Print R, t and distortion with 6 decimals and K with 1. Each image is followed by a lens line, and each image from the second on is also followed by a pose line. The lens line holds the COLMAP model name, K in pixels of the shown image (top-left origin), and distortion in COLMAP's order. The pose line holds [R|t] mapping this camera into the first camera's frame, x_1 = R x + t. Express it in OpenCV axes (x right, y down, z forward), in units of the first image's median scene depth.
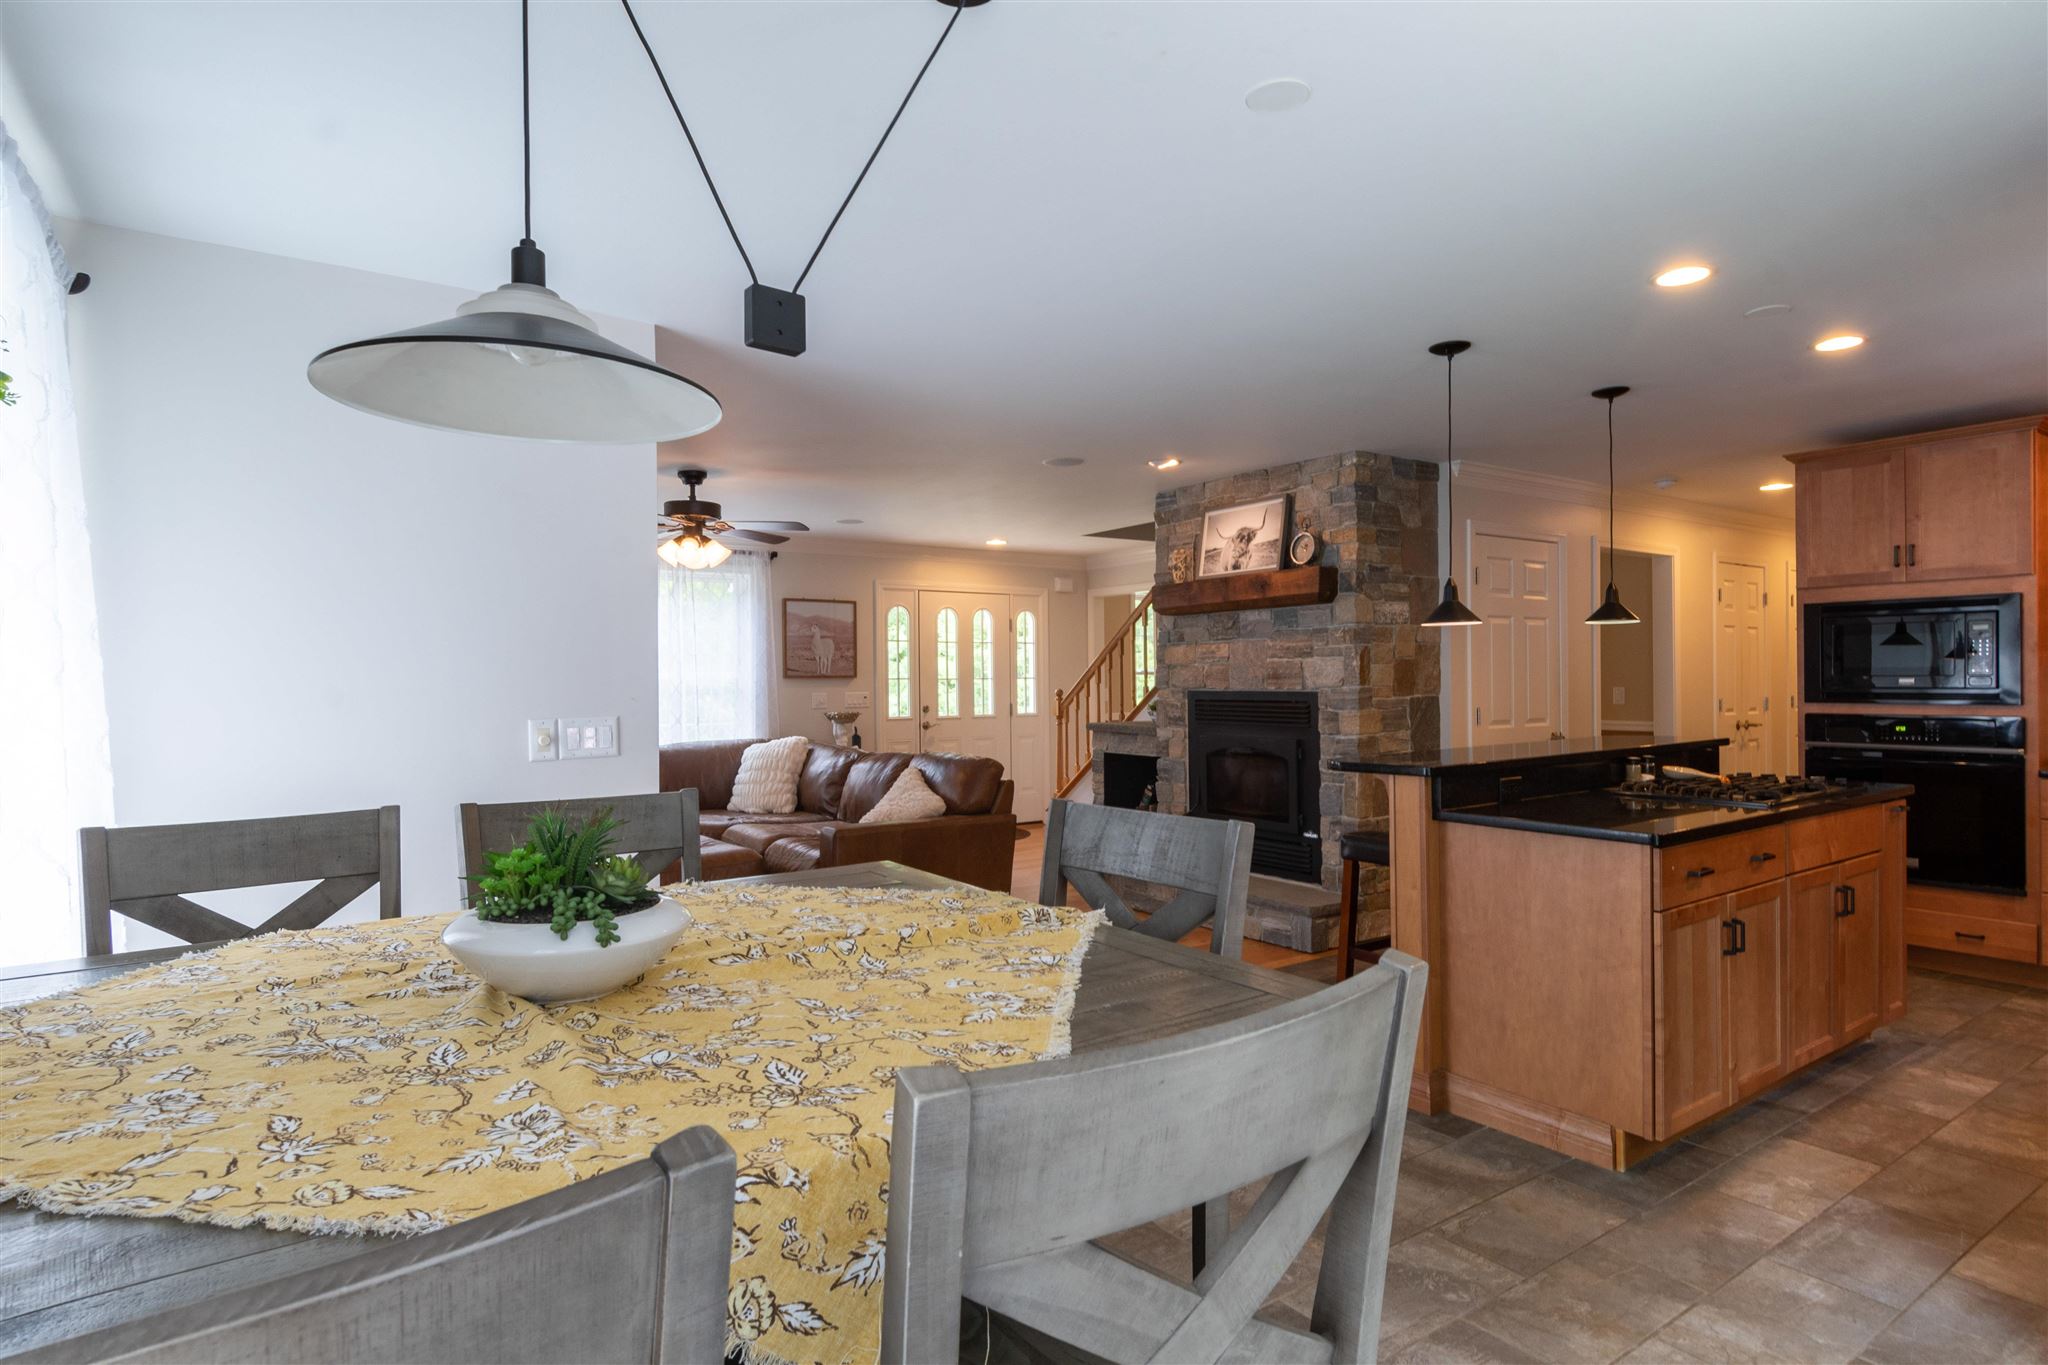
lens RADIAL K [[1082.6, 0, 1005.3], [0, 1082.6, 682.9], [0, 0, 1]] dist [-0.001504, -0.002830]
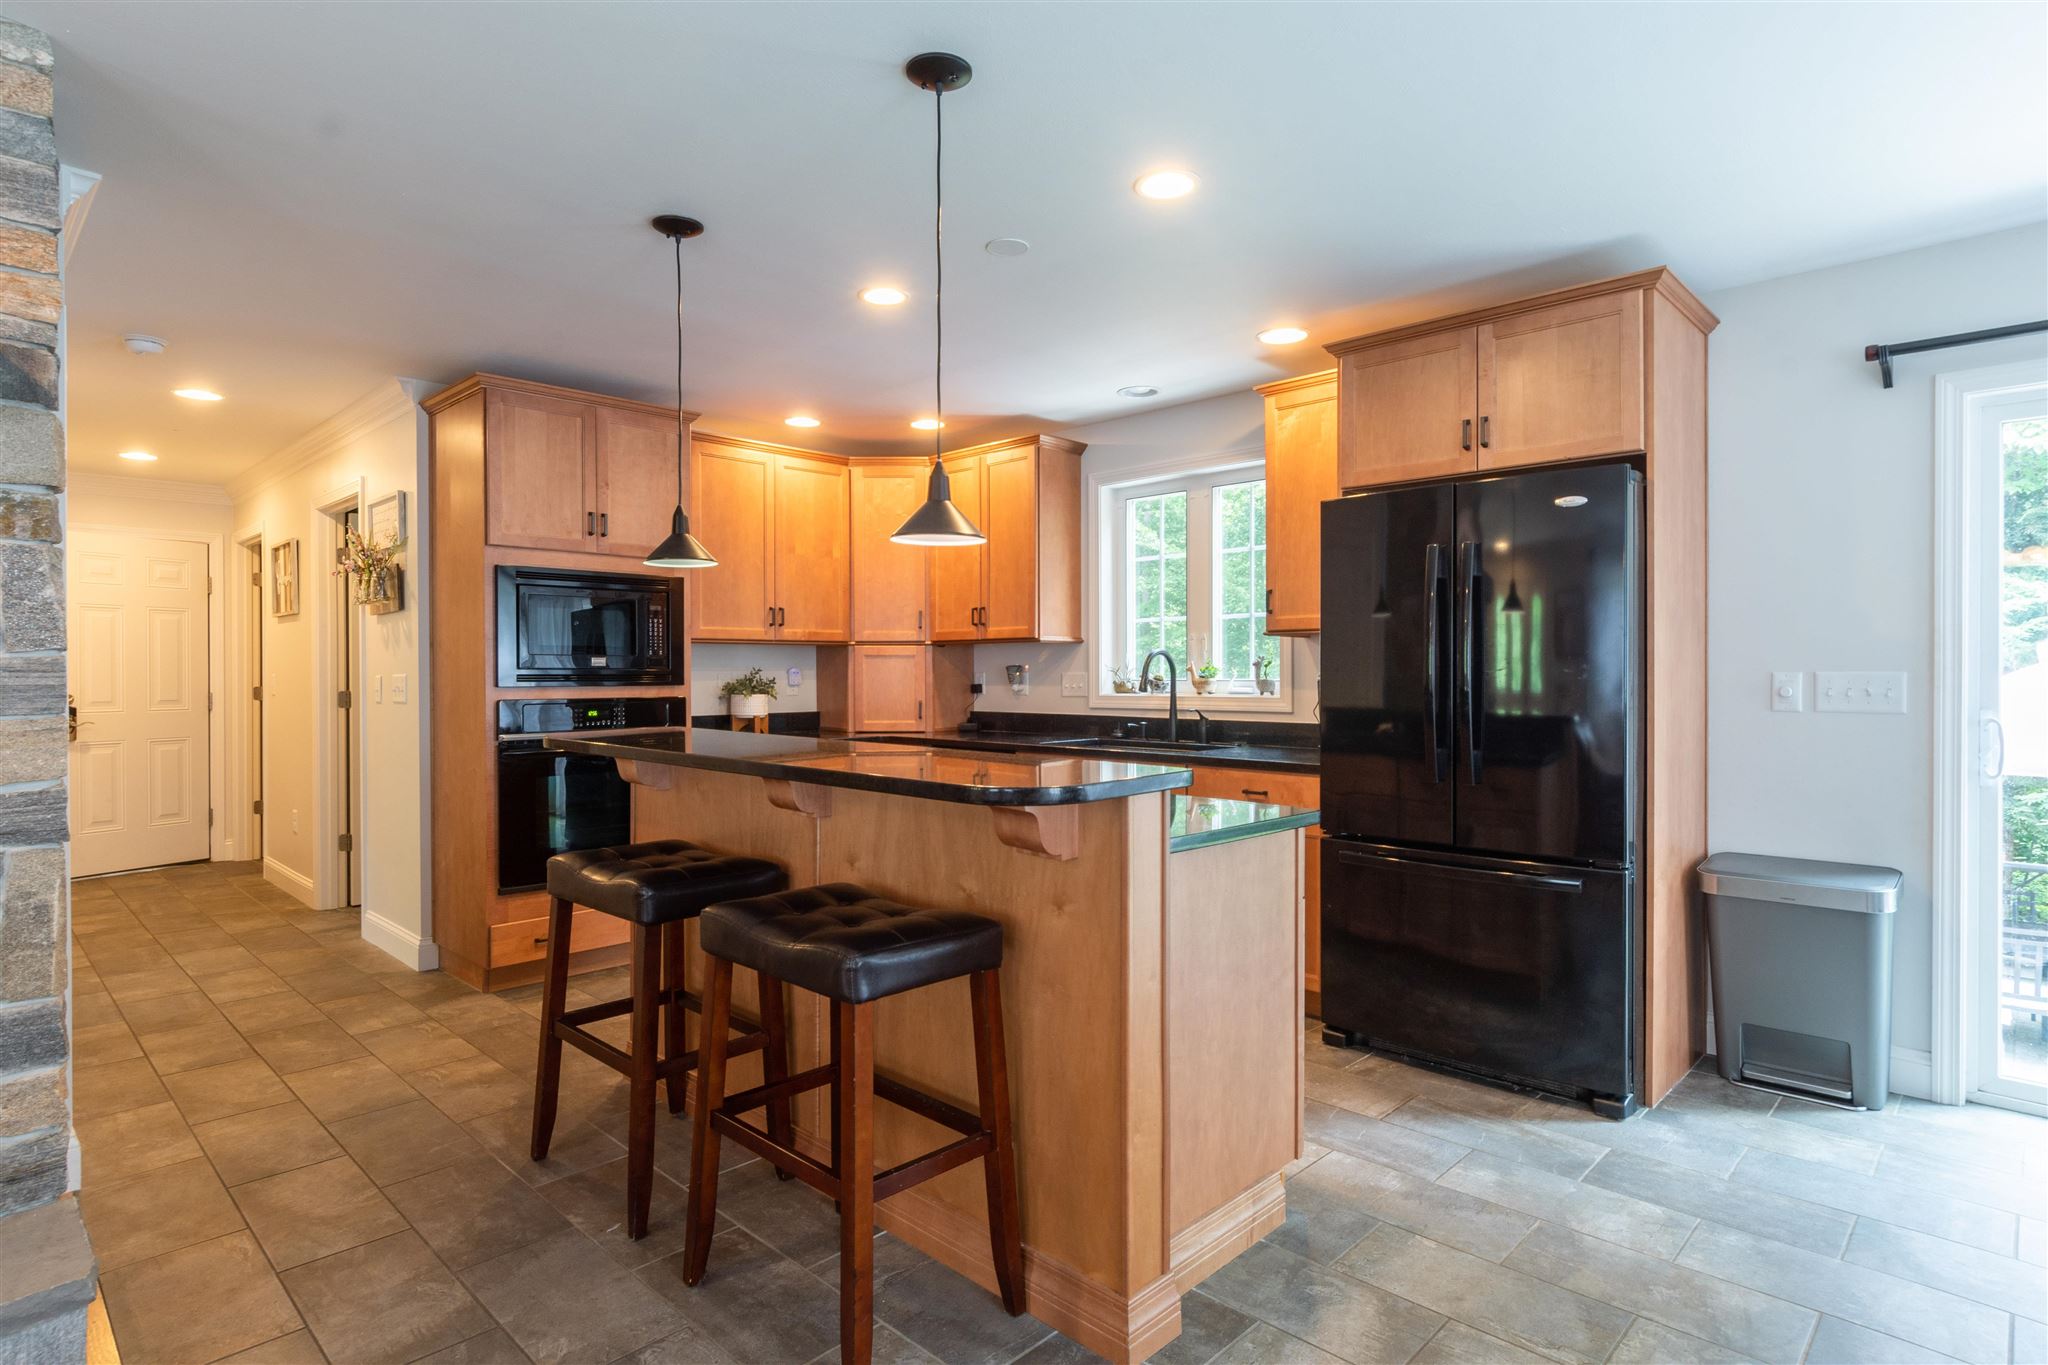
lens RADIAL K [[1082.6, 0, 1005.3], [0, 1082.6, 682.9], [0, 0, 1]] dist [-0.001504, -0.002830]
pose [[-0.203962, 0.000207, 0.978979, -0.112305], [0.007520, 0.999971, 0.001355, 0.015008], [-0.978950, 0.007638, -0.203958, 0.709120]]
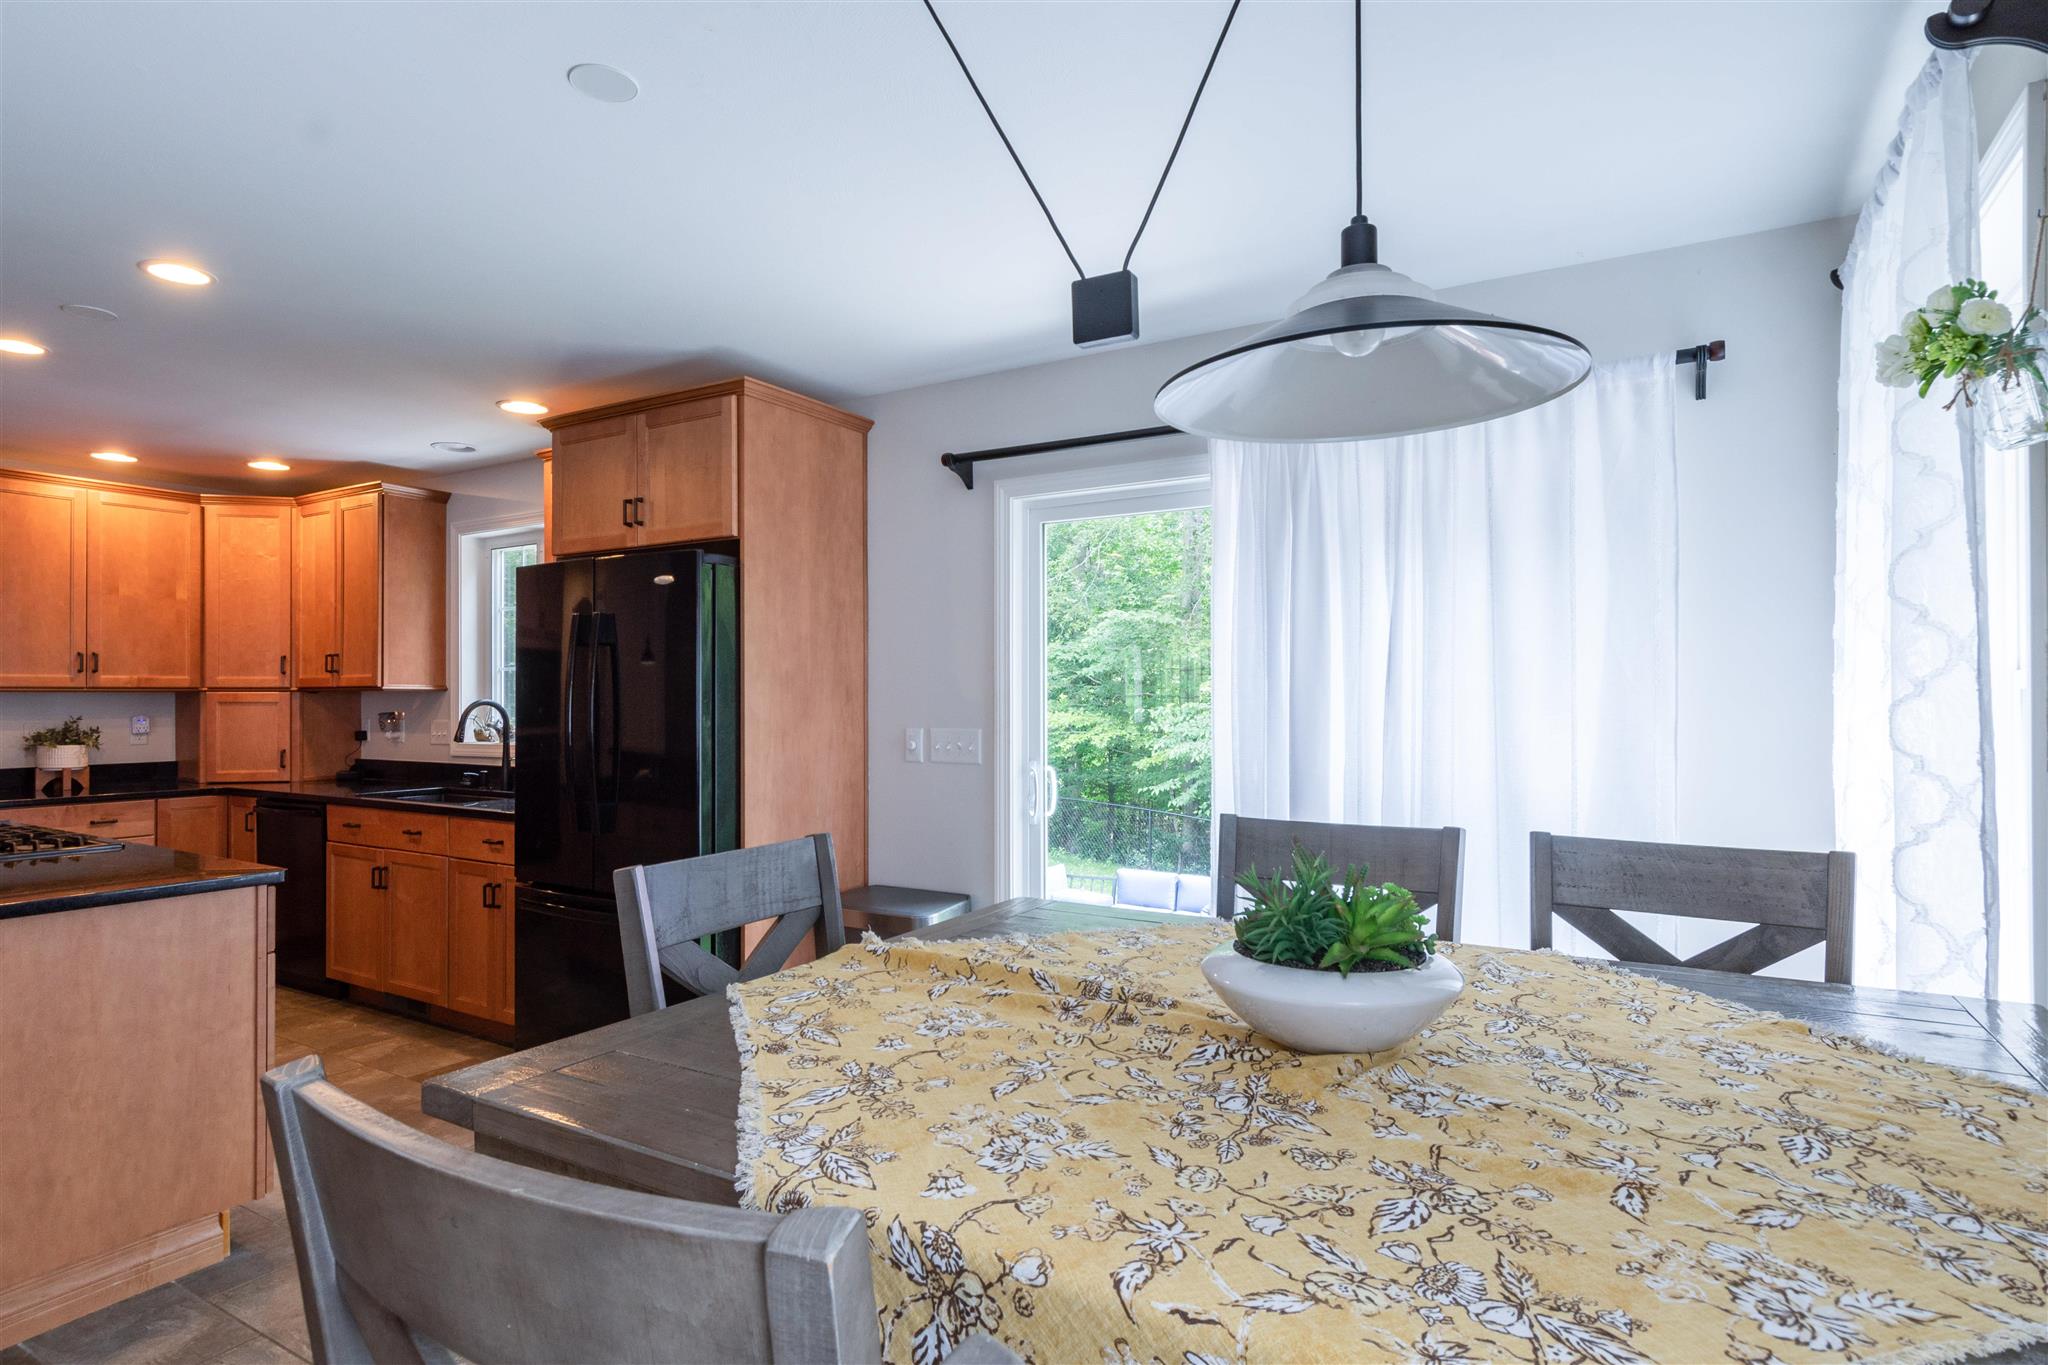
lens RADIAL K [[1102.4, 0, 1024.0], [0, 1102.4, 682.5], [0, 0, 1]] dist [-0.001229, -0.000863]
pose [[-0.423272, 0.023028, 0.905710, -0.282488], [0.009330, 0.999735, -0.021058, -0.000209], [-0.905955, -0.000463, -0.423374, 0.403054]]
